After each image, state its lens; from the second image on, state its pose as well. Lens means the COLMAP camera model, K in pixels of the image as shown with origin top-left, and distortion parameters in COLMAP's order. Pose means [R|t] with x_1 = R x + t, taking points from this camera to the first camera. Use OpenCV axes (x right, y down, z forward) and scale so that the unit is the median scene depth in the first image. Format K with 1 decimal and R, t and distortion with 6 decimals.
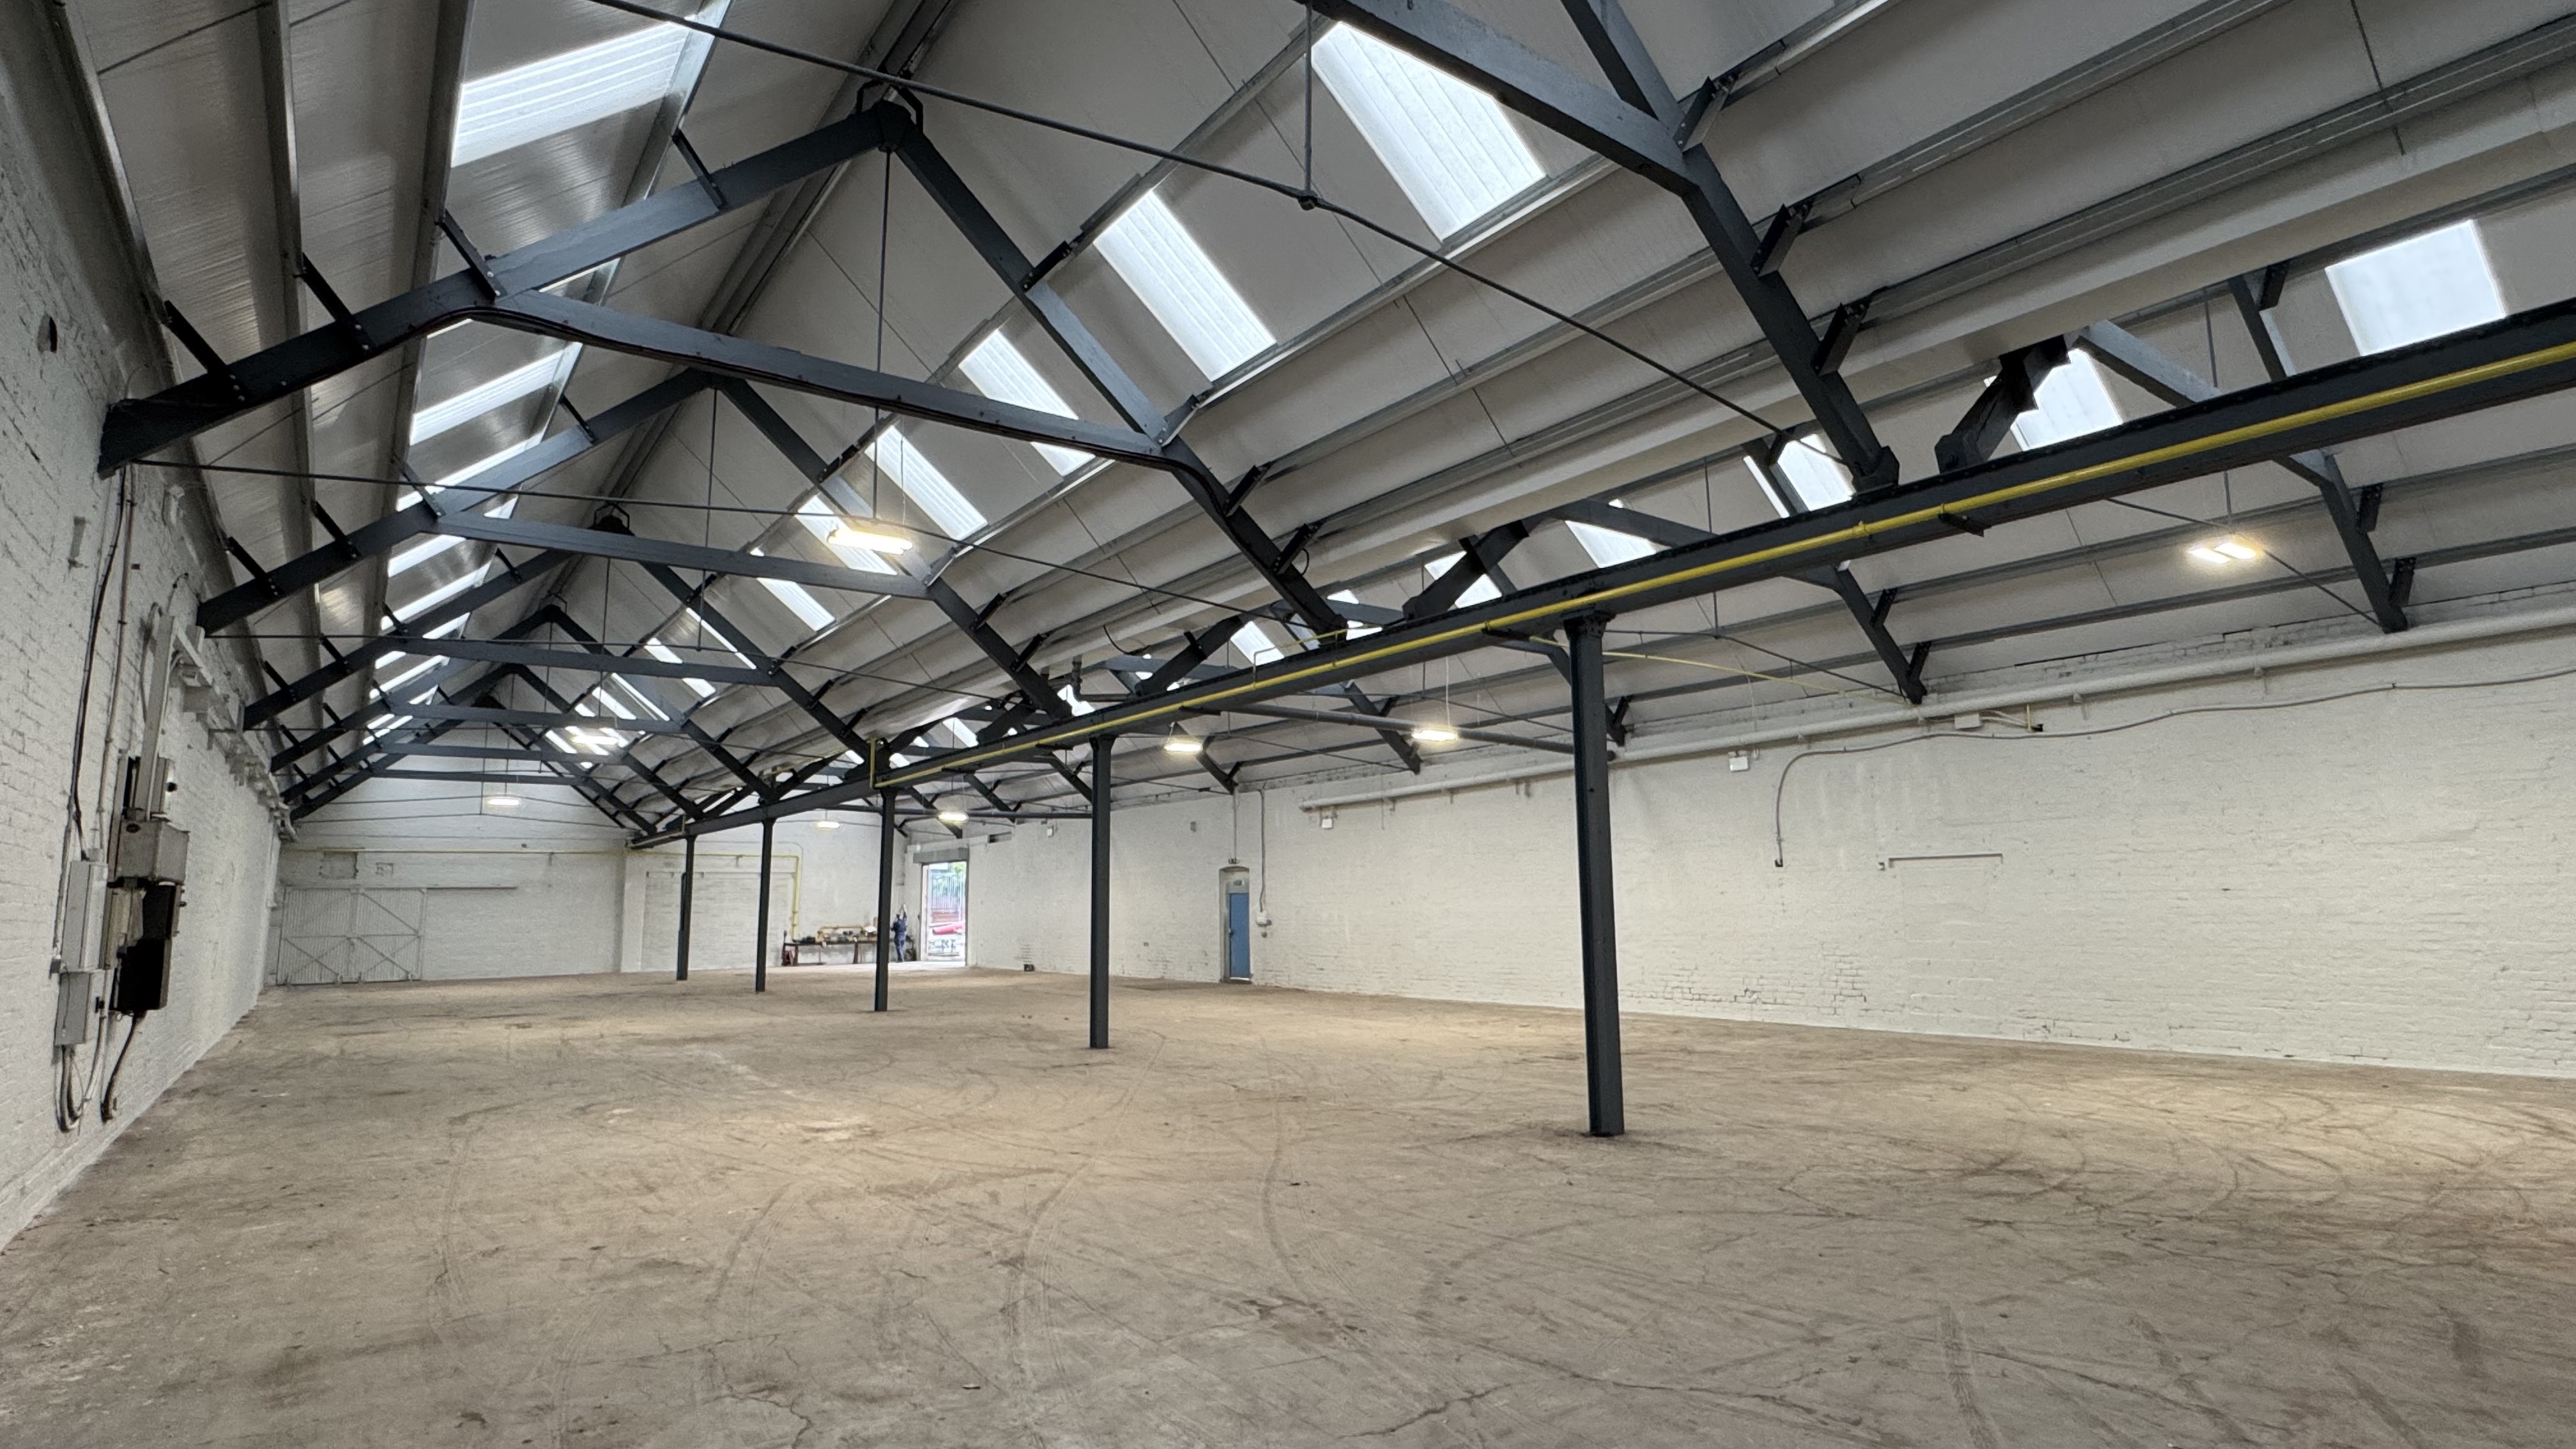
lens RADIAL K [[1160.2, 0, 1331.2], [0, 1160.2, 629.2], [0, 0, 1]] dist [-0.036727, 0.000214]
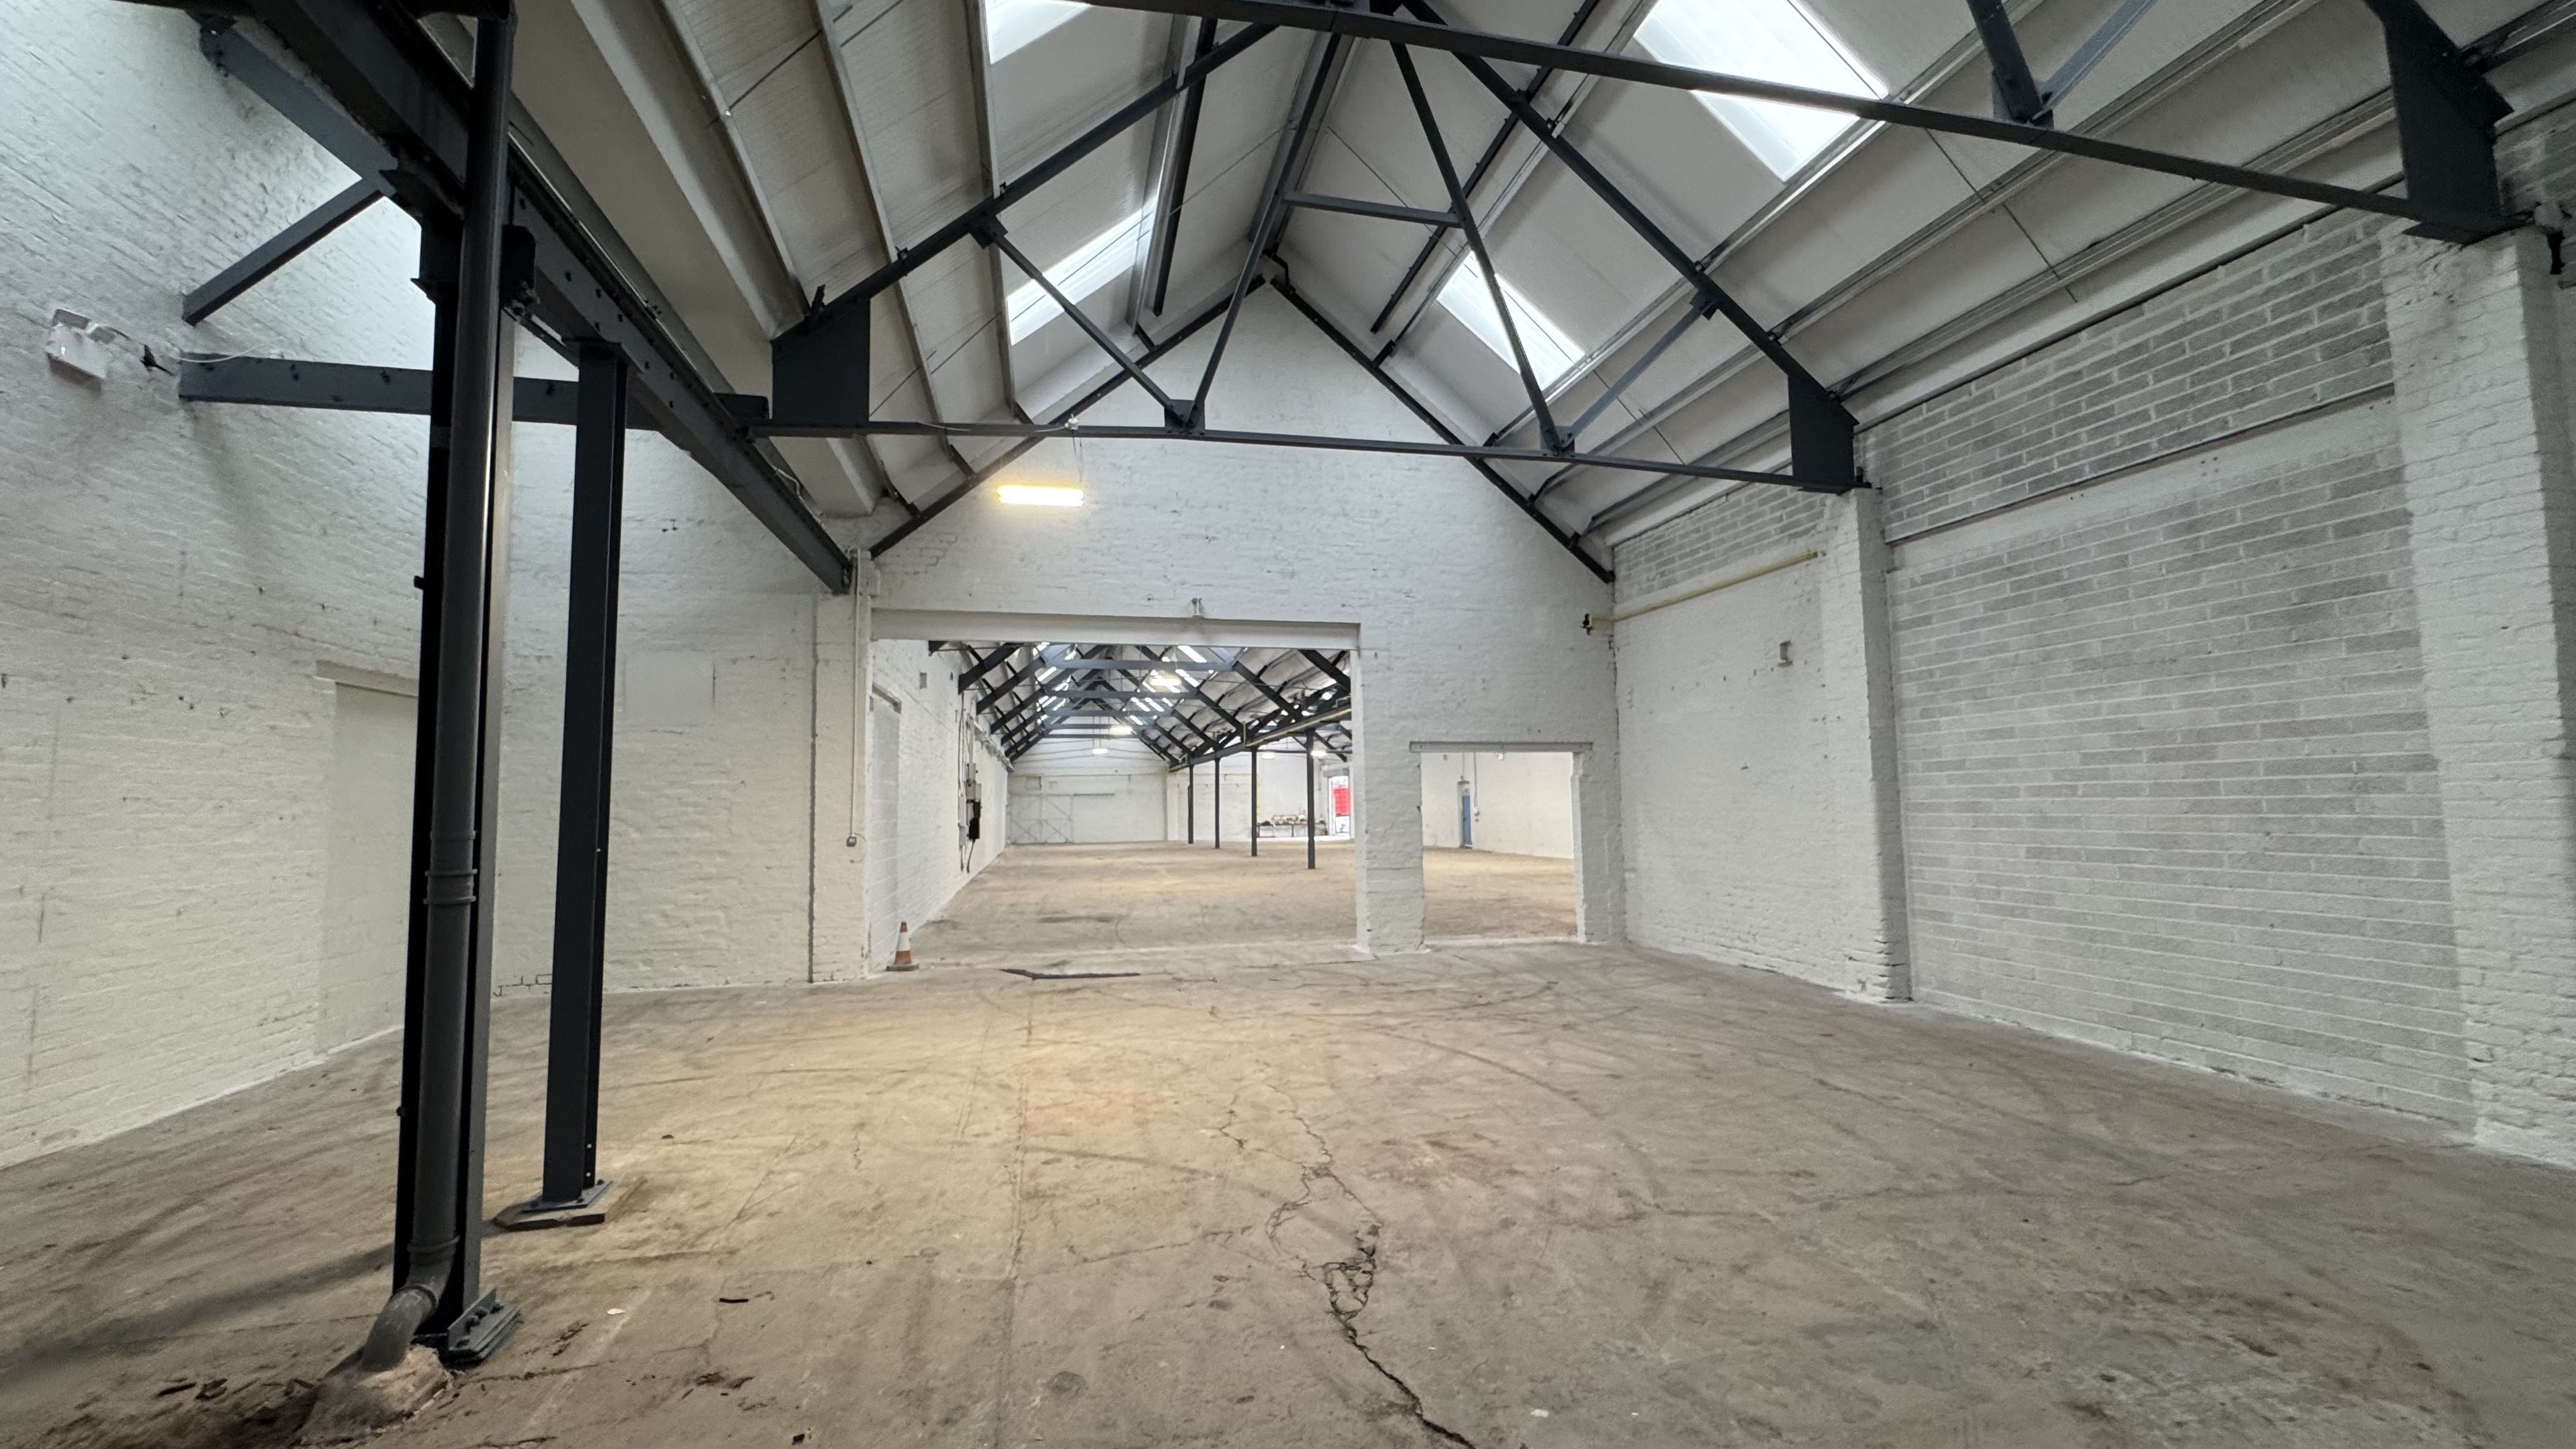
lens RADIAL K [[1026.4, 0, 1288.0], [0, 1026.4, 724.5], [0, 0, 1]] dist [0.000146, 0.000042]
pose [[0.890692, -0.035124, -0.453248, 0.274618], [0.109738, 0.984139, 0.139384, -0.082338], [0.441163, -0.173886, 0.880420, -0.302617]]
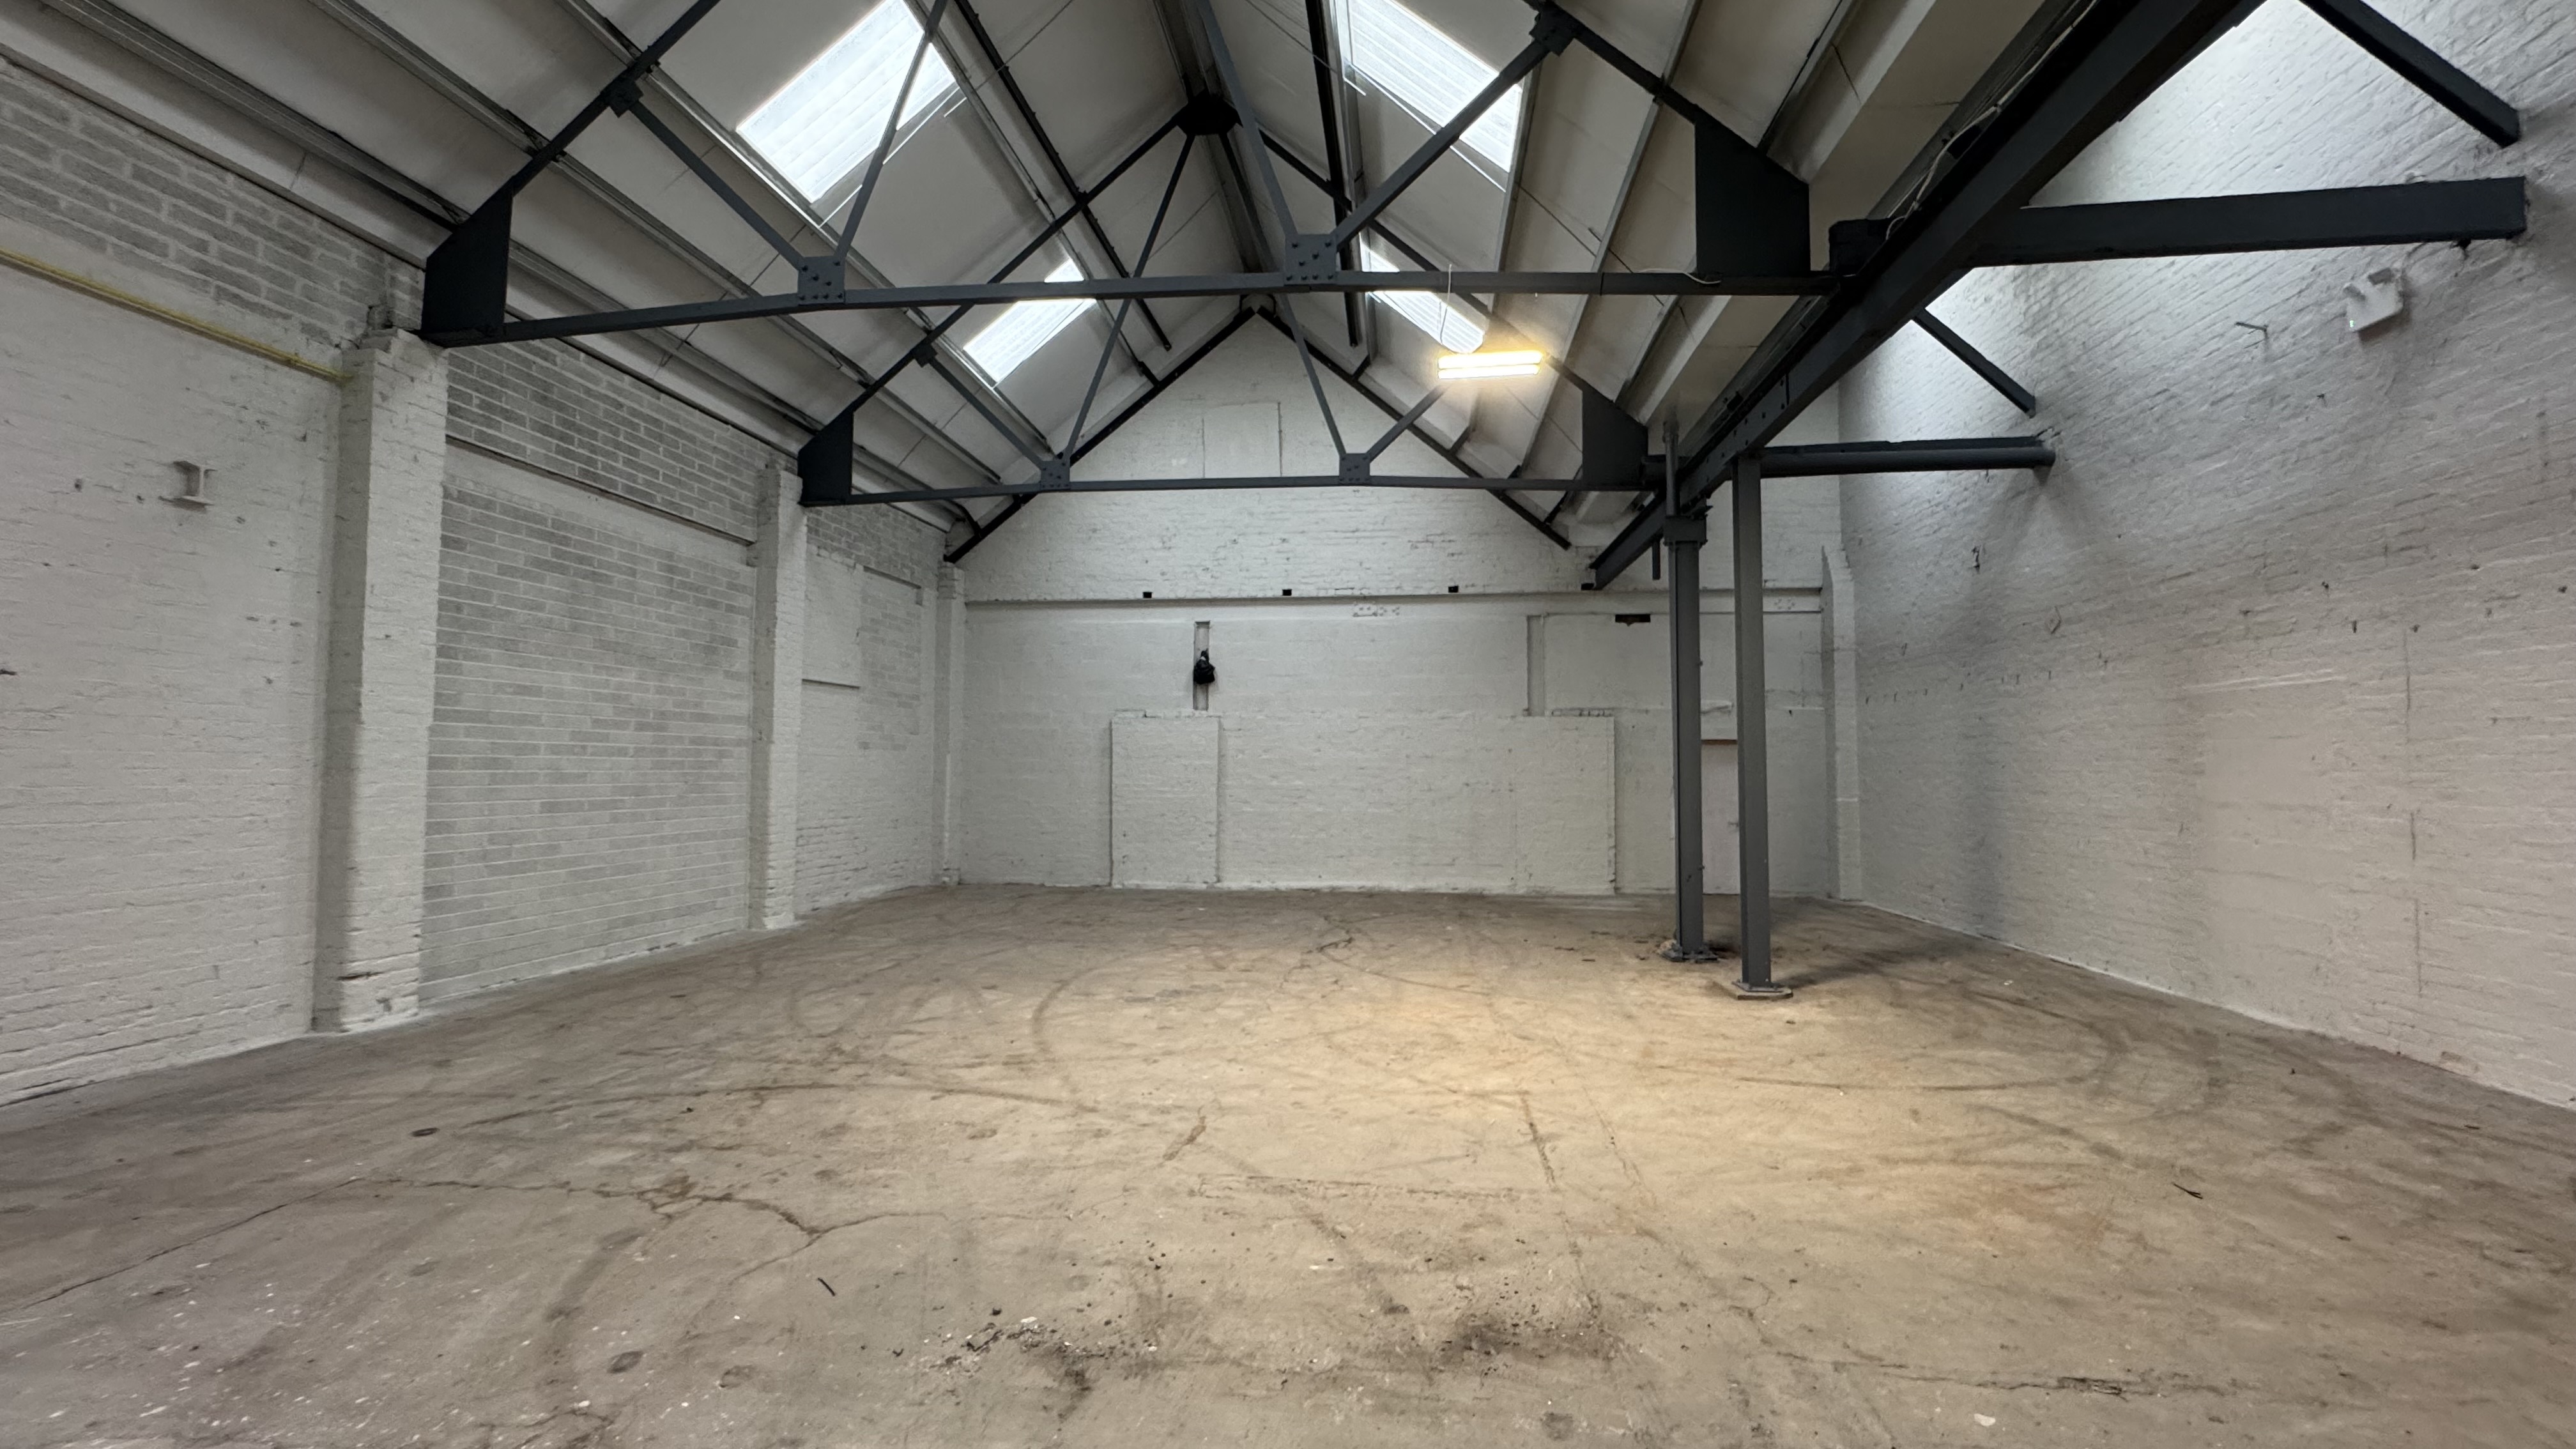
lens RADIAL K [[1026.4, 0, 1288.0], [0, 1026.4, 724.5], [0, 0, 1]] dist [0.000146, 0.000042]
pose [[-0.680152, 0.045913, 0.731632, -0.502435], [-0.165439, 0.962675, -0.214210, 0.171477], [-0.714159, -0.266736, -0.647170, 0.642566]]
